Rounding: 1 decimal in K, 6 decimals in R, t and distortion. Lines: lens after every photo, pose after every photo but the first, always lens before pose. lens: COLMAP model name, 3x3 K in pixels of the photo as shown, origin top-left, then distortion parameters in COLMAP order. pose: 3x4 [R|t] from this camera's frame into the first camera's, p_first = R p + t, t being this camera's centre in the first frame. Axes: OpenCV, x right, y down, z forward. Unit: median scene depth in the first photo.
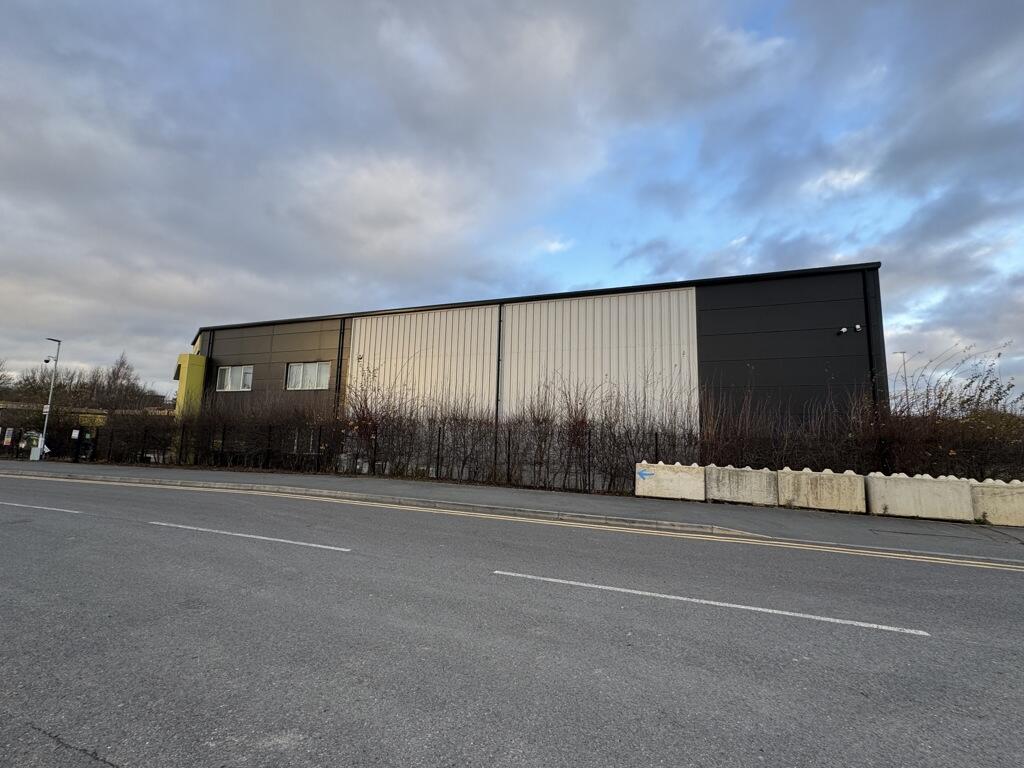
lens RADIAL K [[444.4, 0, 520.9], [0, 444.4, 383.1], [0, 0, 1]] dist [0.000584, 0.000292]
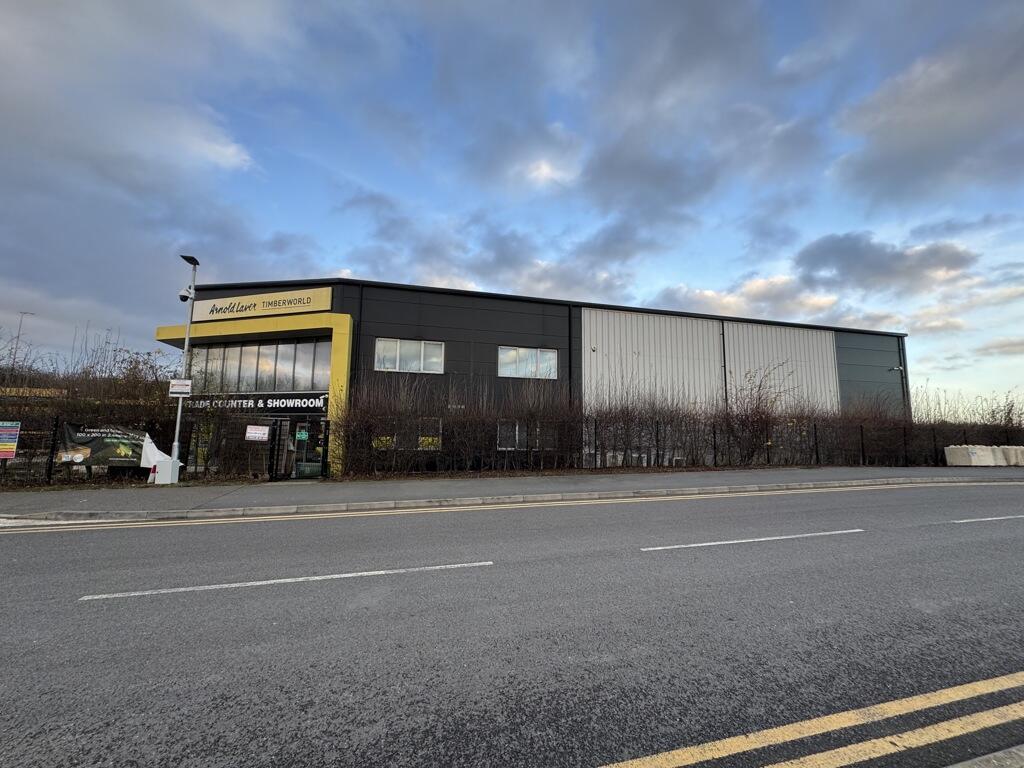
lens RADIAL K [[405.0, 0, 510.2], [0, 405.0, 383.8], [0, 0, 1]] dist [-0.001371, 0.000435]
pose [[0.815836, 0.051920, 0.575947, -0.997821], [-0.067302, 0.997718, 0.005394, 0.024419], [-0.574353, -0.043163, 0.817469, 0.365489]]
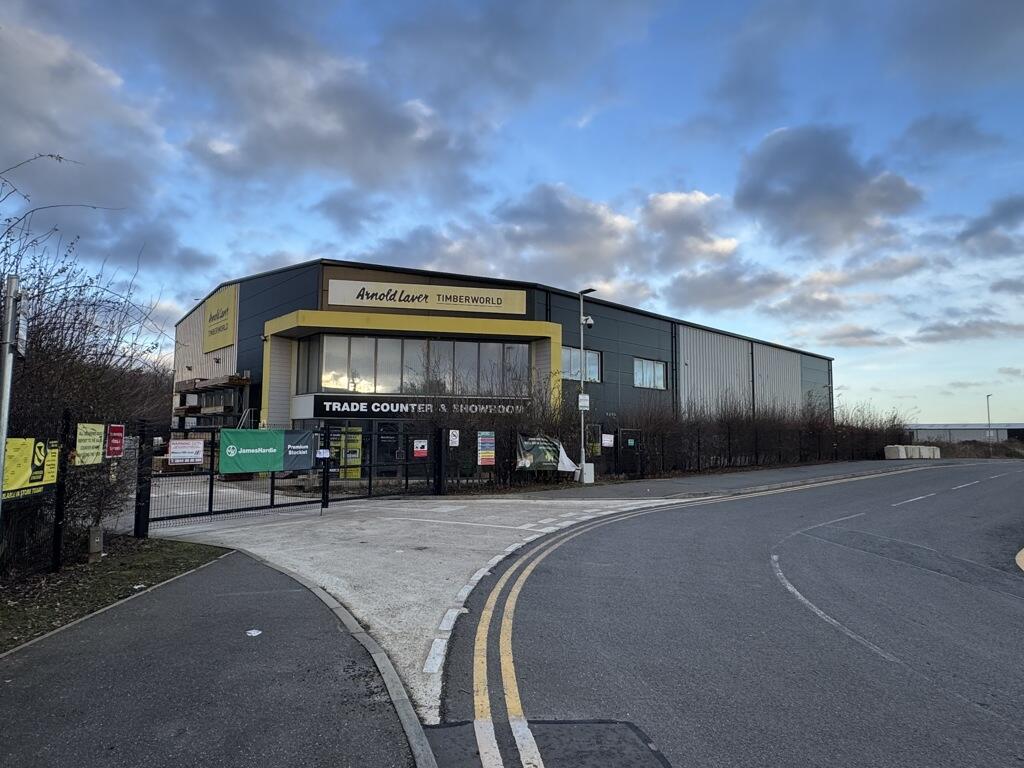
lens RADIAL K [[597.0, 0, 511.4], [0, 597.0, 380.5], [0, 0, 1]] dist [-0.006502, -0.000353]
pose [[0.454766, 0.061972, 0.888452, -1.814390], [-0.115195, 0.993289, -0.010320, 0.047551], [-0.883130, -0.097652, 0.458853, 0.688223]]
